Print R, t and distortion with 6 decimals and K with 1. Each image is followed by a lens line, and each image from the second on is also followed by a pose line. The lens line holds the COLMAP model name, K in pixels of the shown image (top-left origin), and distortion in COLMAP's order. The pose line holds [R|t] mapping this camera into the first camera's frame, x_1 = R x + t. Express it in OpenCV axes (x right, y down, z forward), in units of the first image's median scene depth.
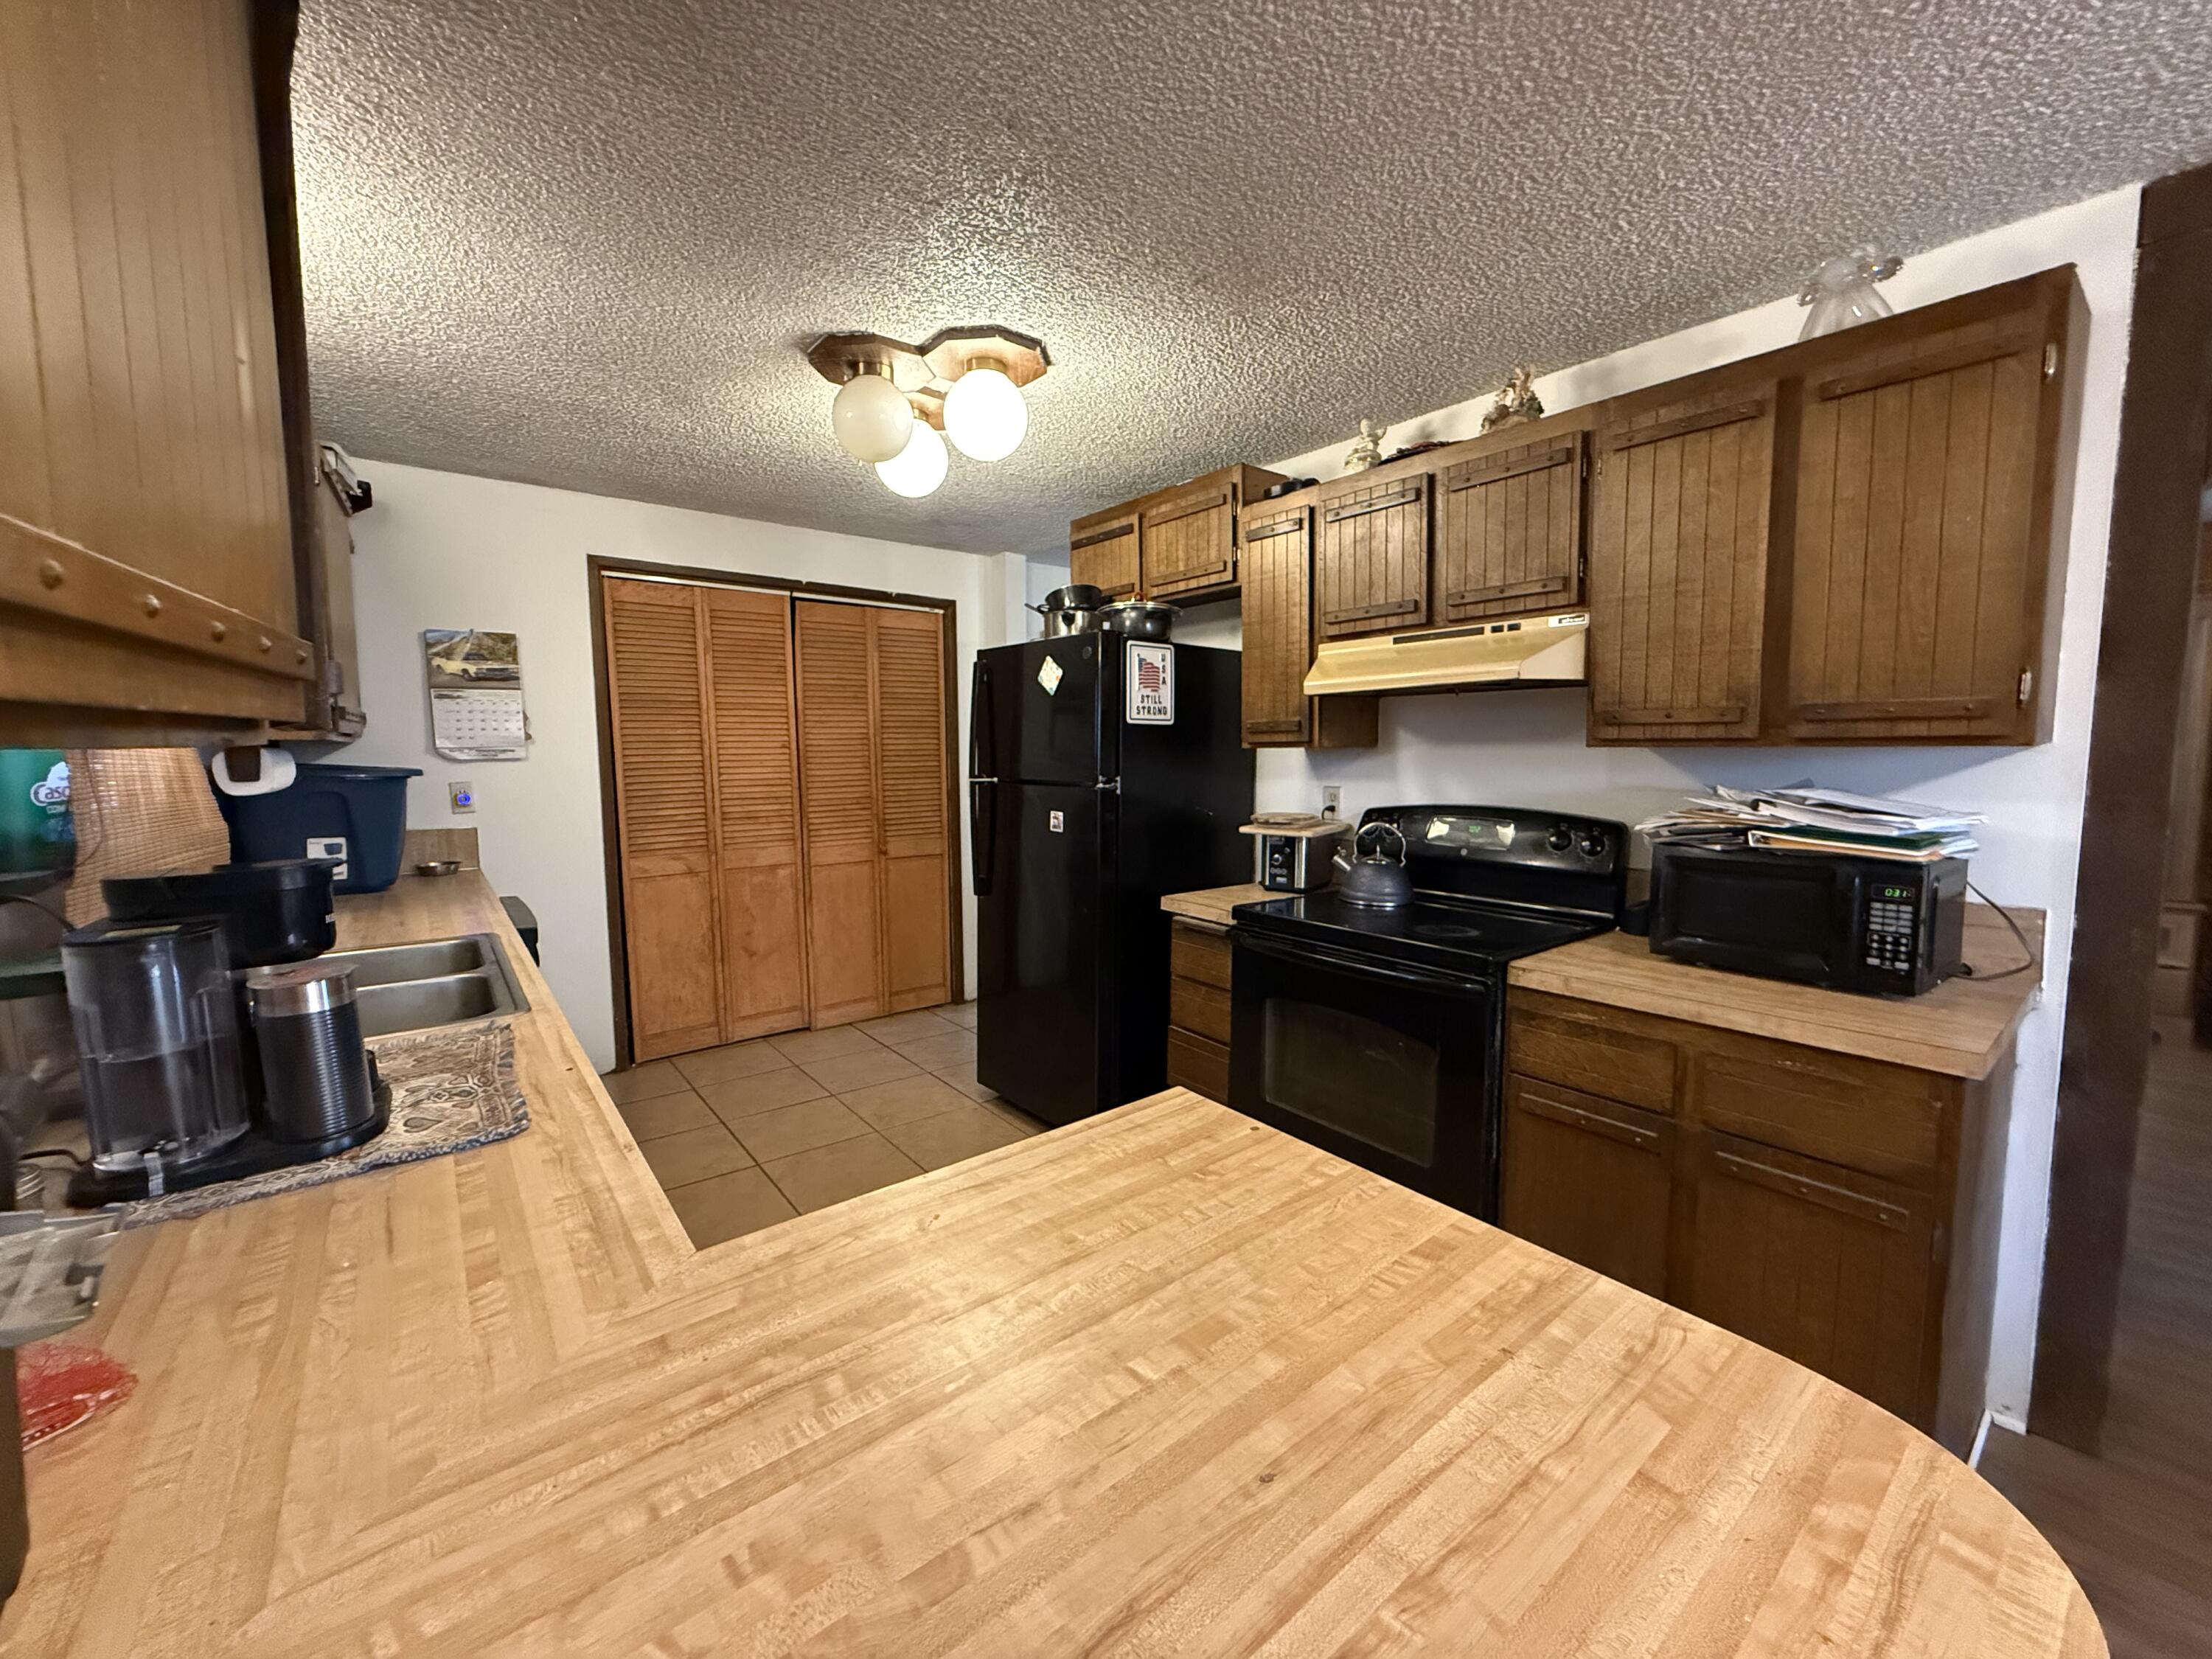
lens RADIAL K [[878.2, 0, 1100.6], [0, 878.2, 825.0], [0, 0, 1]] dist [-0.001978, 0.000103]
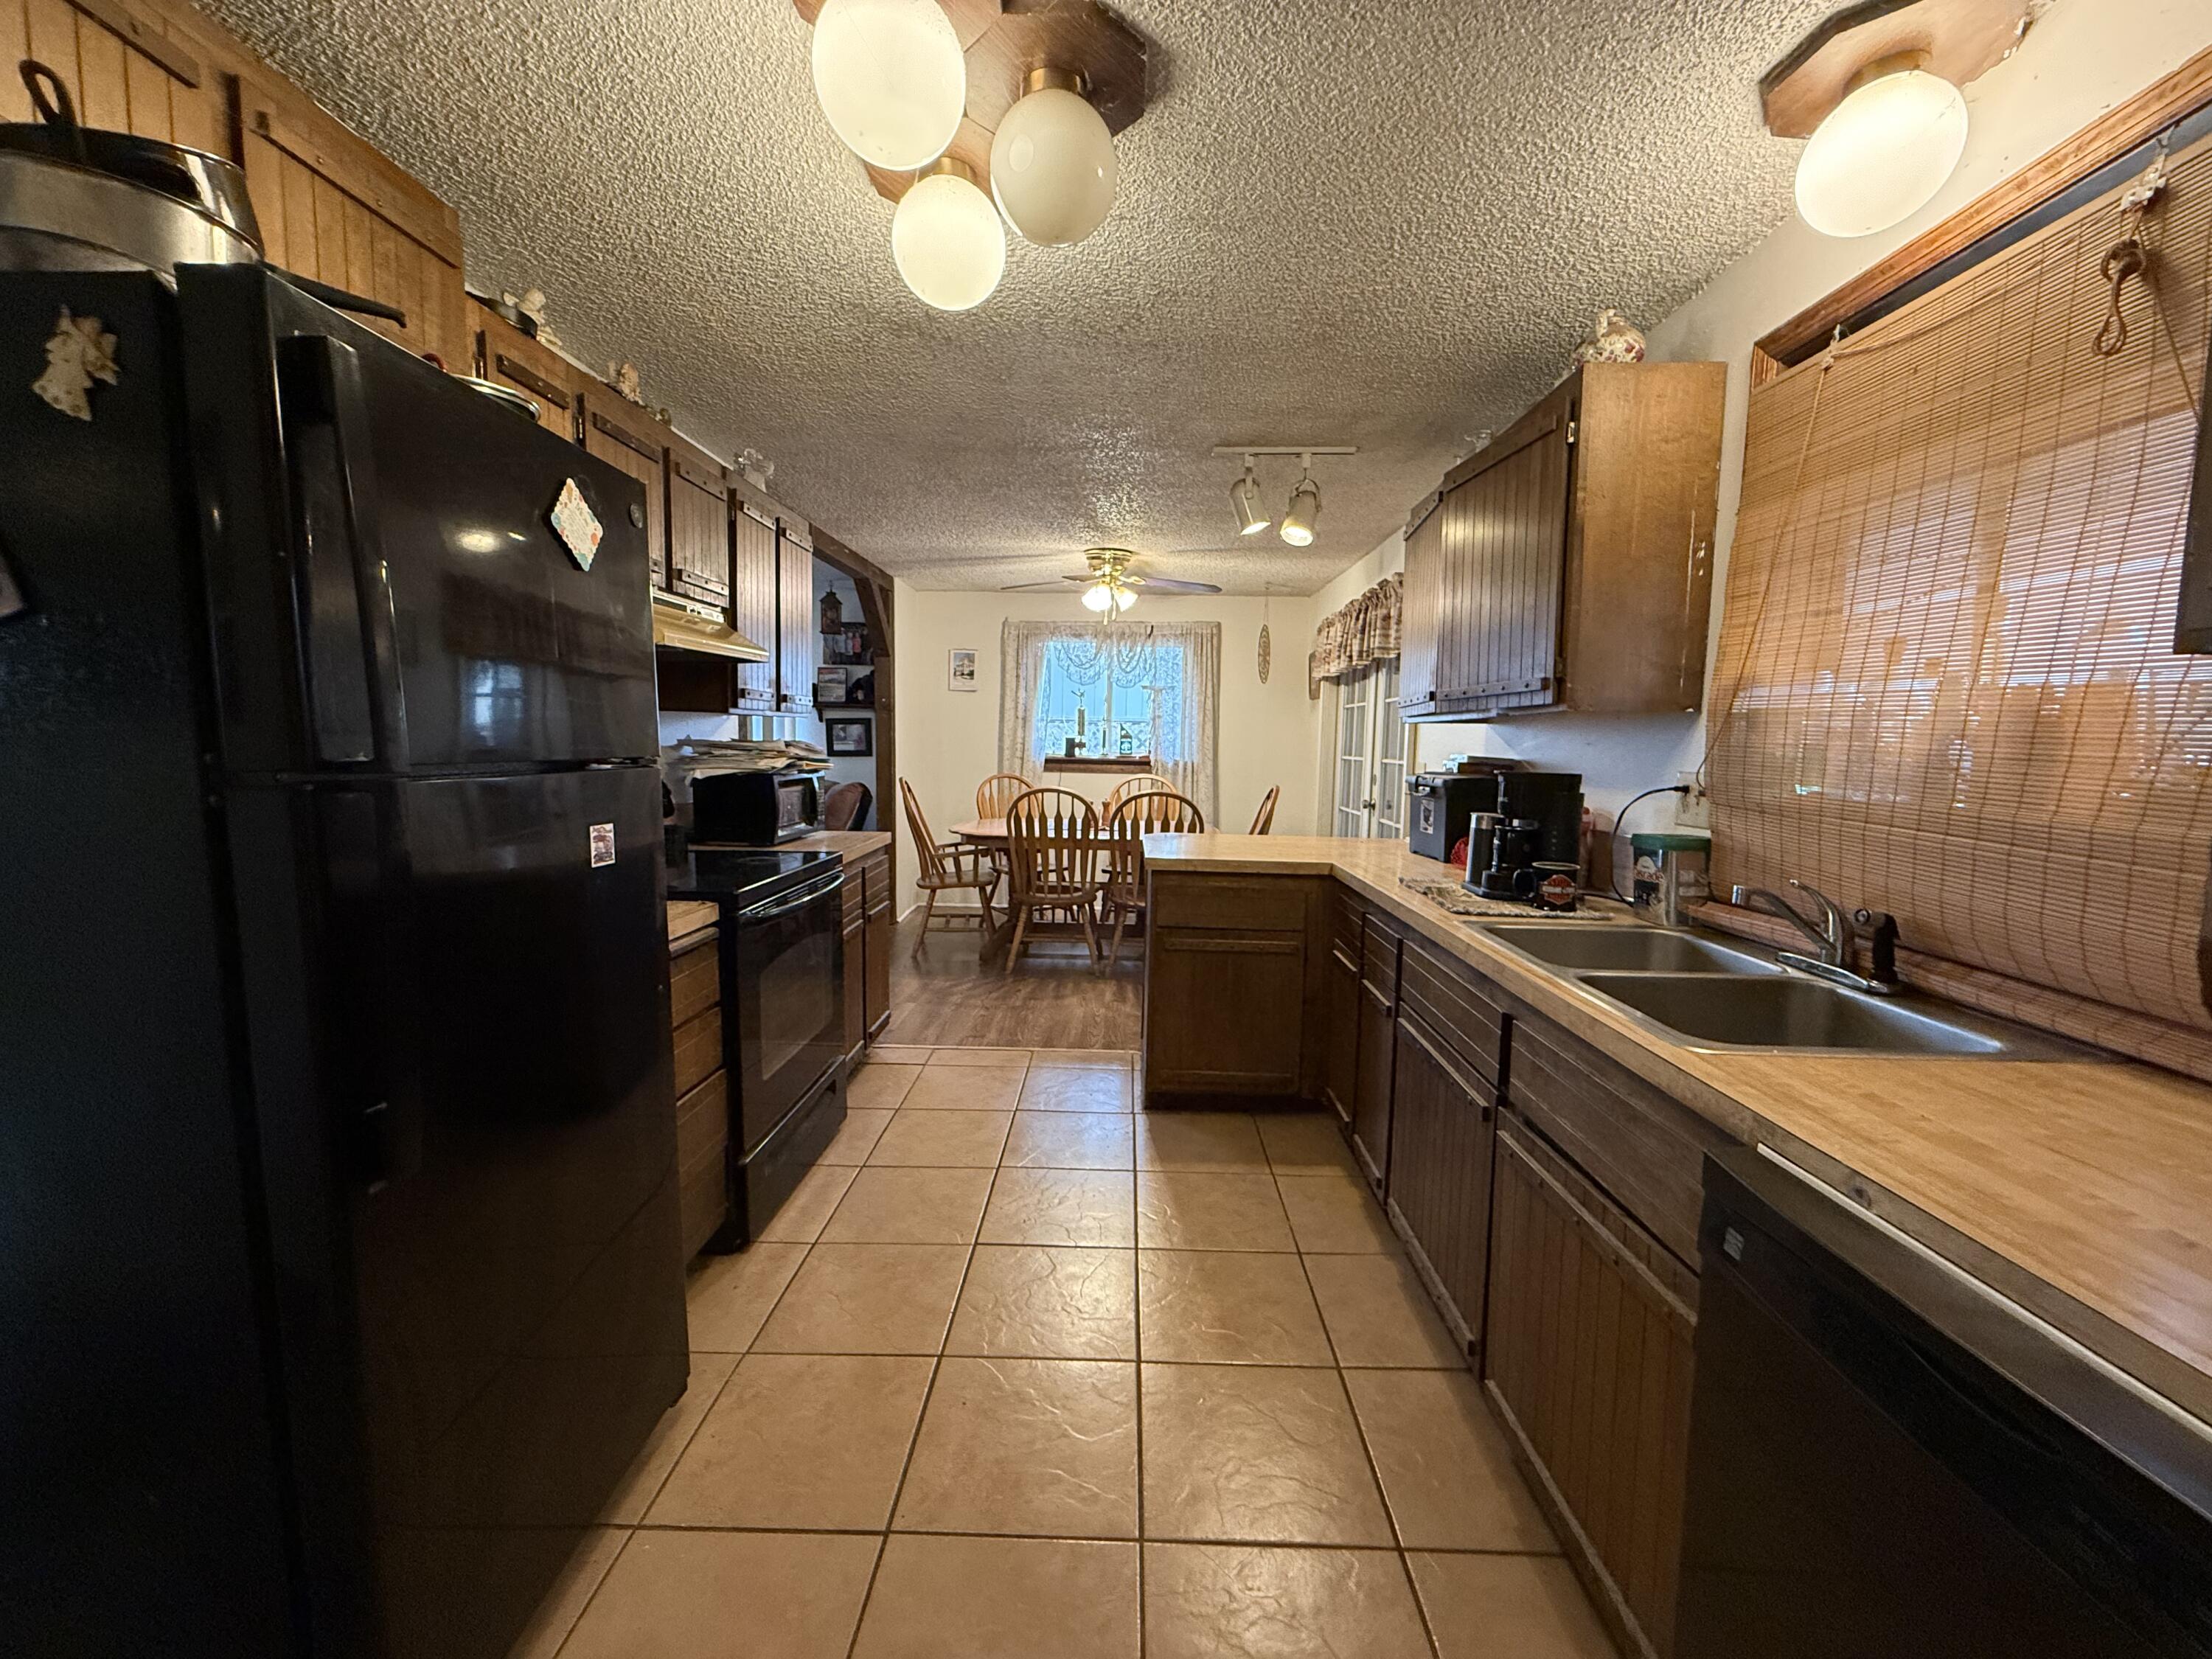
lens RADIAL K [[878.2, 0, 1112.7], [0, 878.2, 833.3], [0, 0, 1]] dist [-0.001978, 0.000103]
pose [[-0.776004, -0.071992, 0.626606, -0.584973], [0.047006, 0.984100, 0.171279, -0.082204], [-0.628974, 0.162368, -0.760281, 1.241206]]
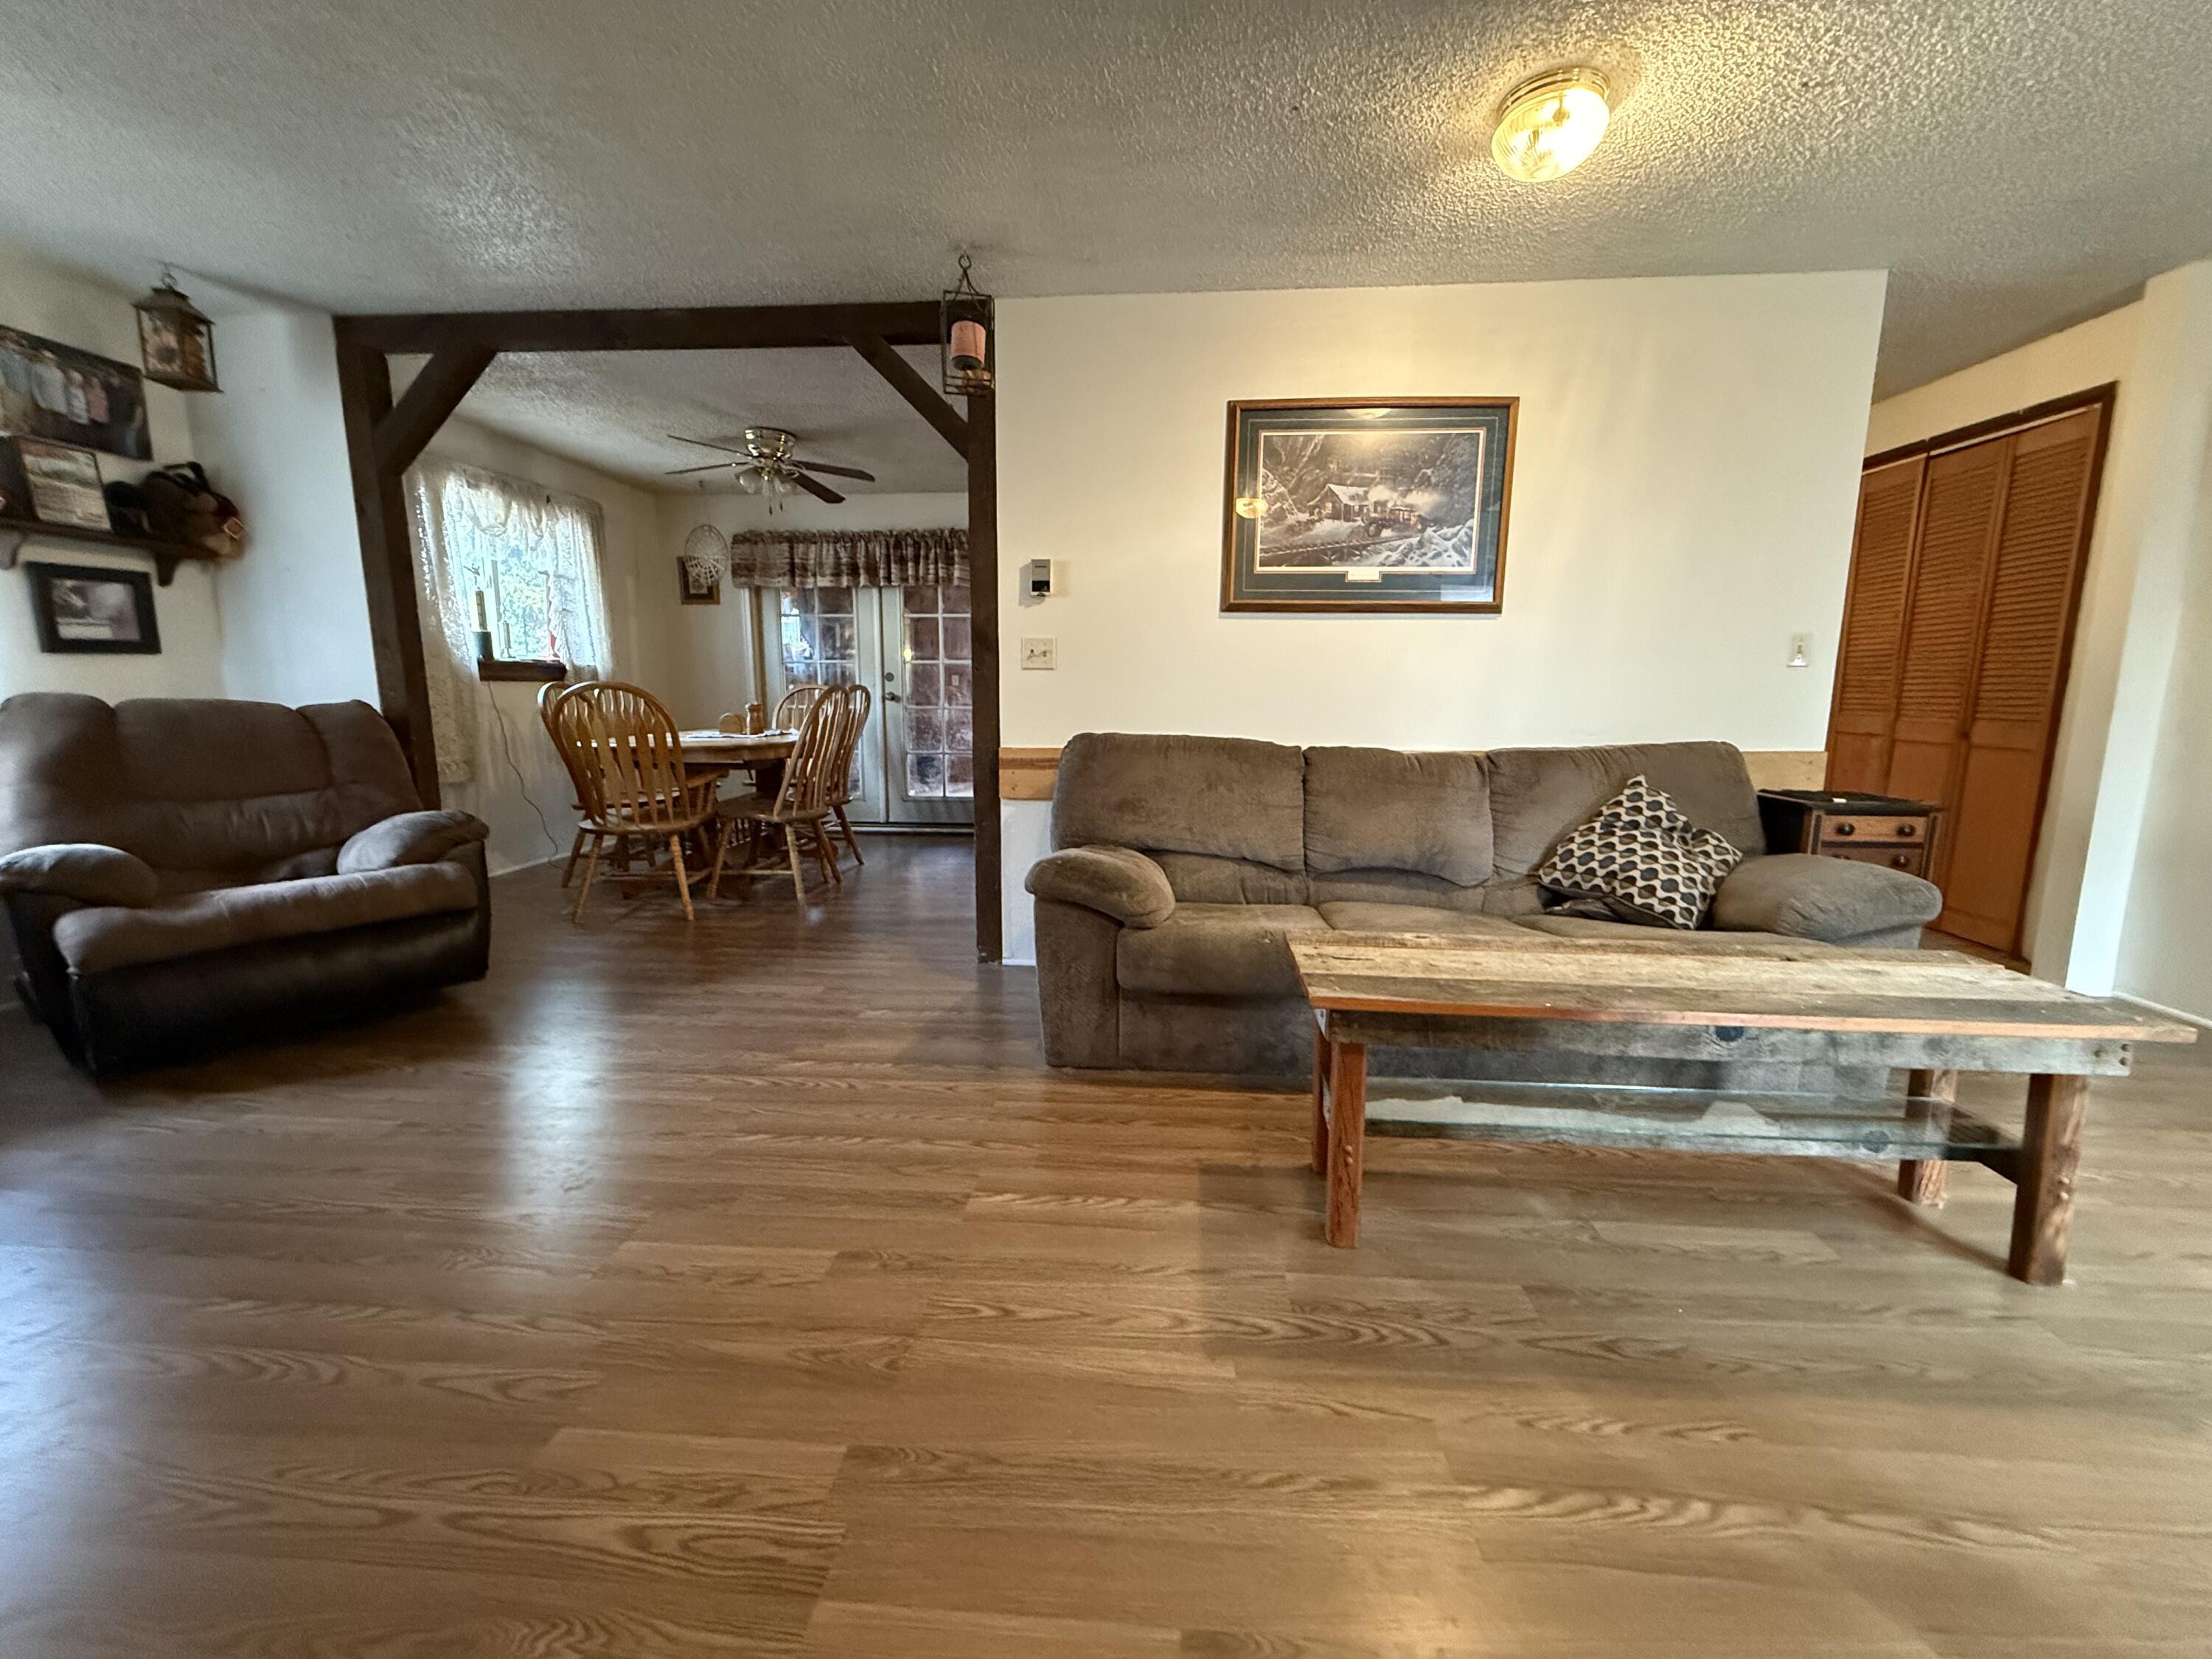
lens RADIAL K [[878.2, 0, 1097.9], [0, 878.2, 821.6], [0, 0, 1]] dist [-0.001978, 0.000103]
pose [[-0.674423, 0.117792, -0.728889, 1.457861], [-0.065773, 0.973683, 0.218210, -0.027572], [0.735410, 0.195107, -0.648926, 1.480753]]
